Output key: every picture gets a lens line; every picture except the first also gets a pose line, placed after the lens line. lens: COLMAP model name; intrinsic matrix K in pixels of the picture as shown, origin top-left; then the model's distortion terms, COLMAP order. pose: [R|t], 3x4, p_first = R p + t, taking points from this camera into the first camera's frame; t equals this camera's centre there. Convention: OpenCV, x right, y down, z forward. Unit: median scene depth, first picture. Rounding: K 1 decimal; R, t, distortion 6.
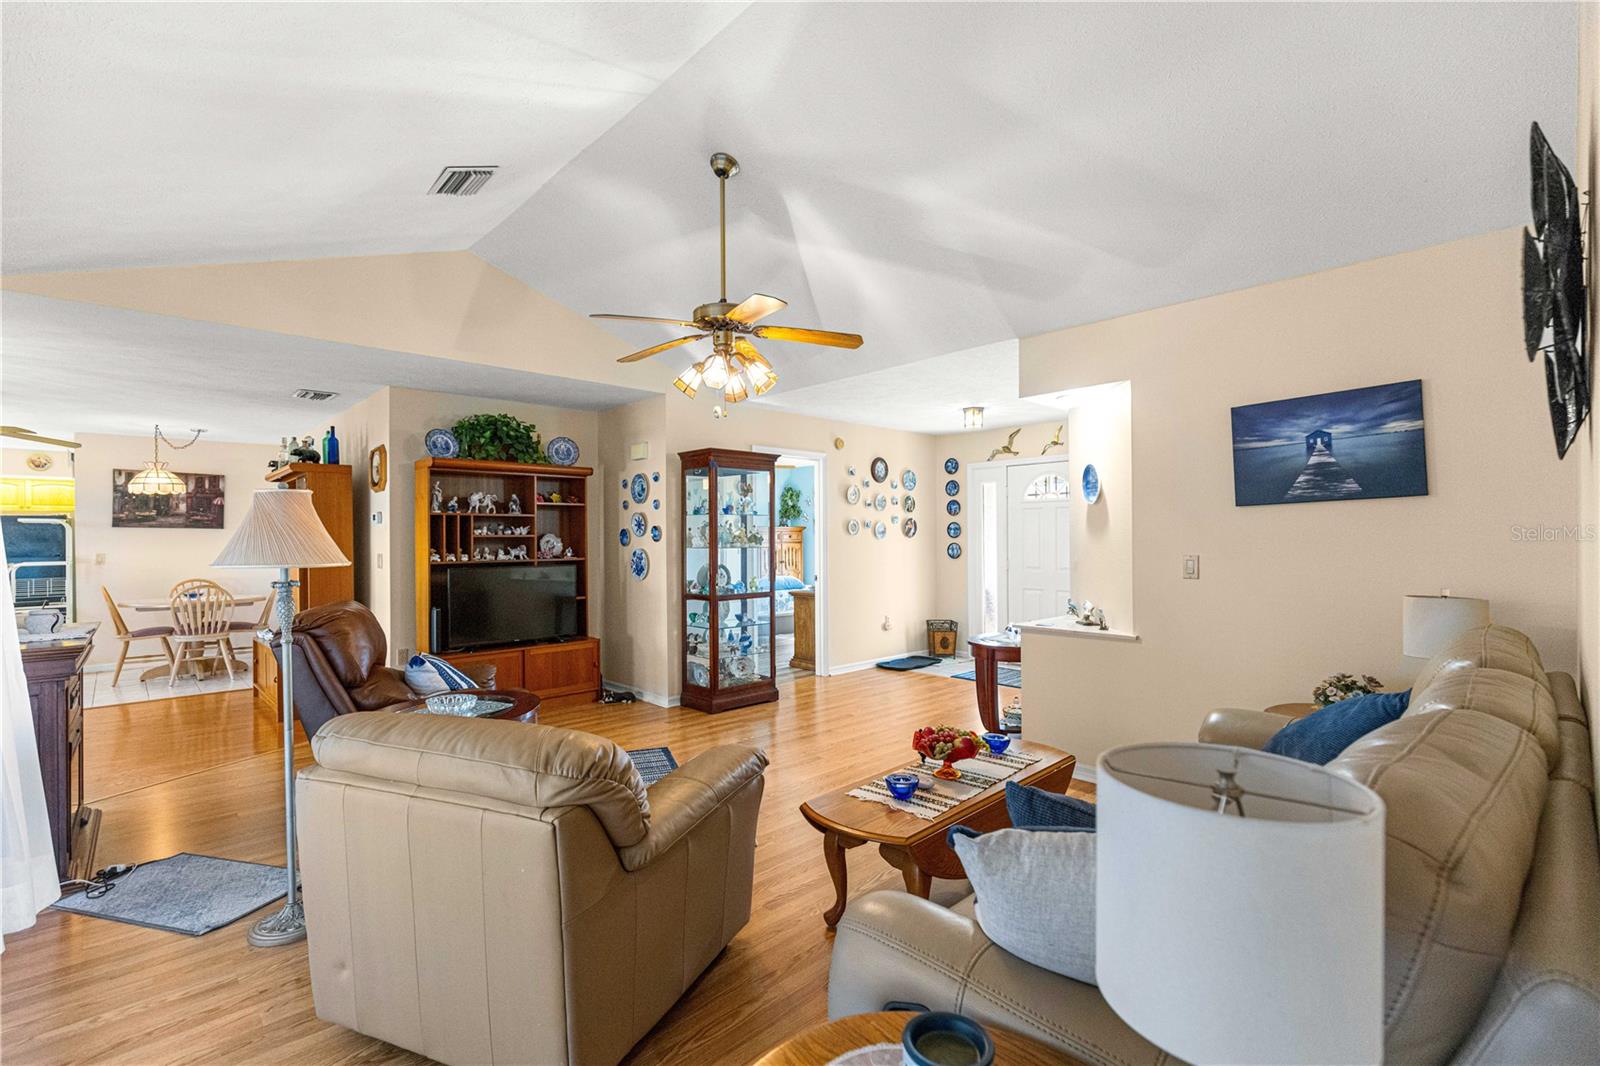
lens RADIAL K [[721.0, 0, 786.9], [0, 721.0, 532.6], [0, 0, 1]] dist [0.004041, -0.000849]
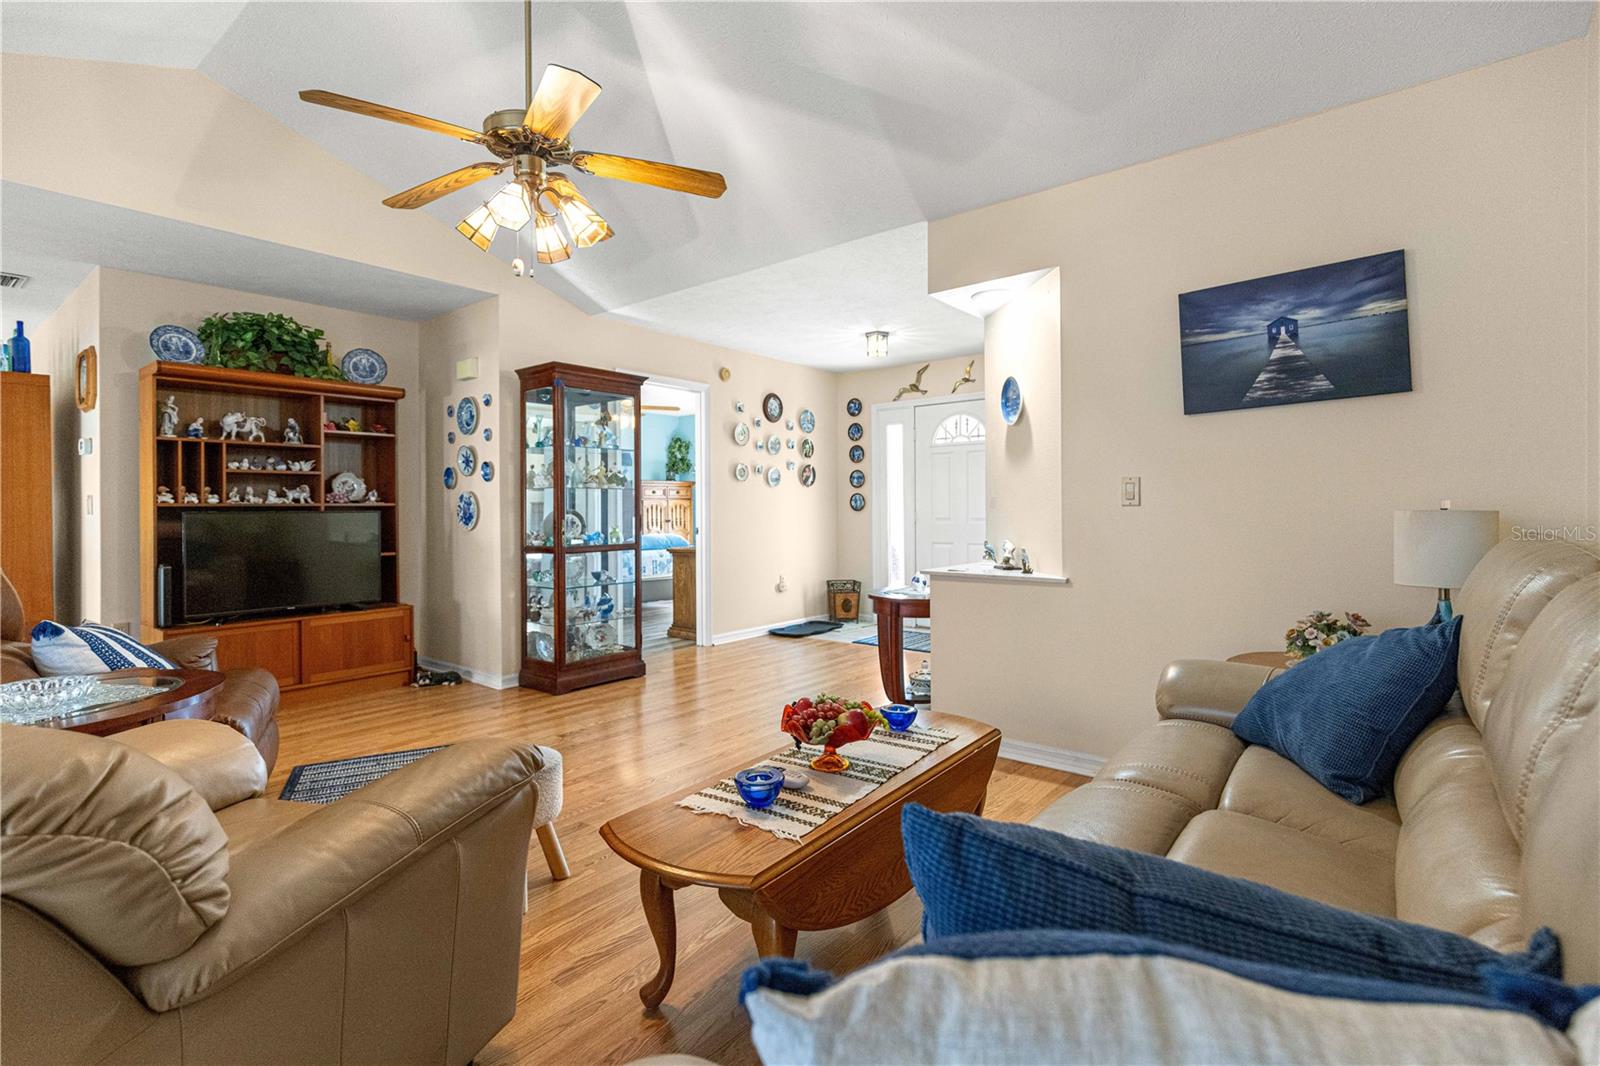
lens RADIAL K [[721.0, 0, 805.6], [0, 721.0, 515.3], [0, 0, 1]] dist [0.004041, -0.000849]
pose [[0.989579, -0.001767, 0.143977, 0.058416], [0.001088, 0.999988, 0.004791, 0.052957], [-0.143983, -0.004585, 0.989569, 0.184162]]
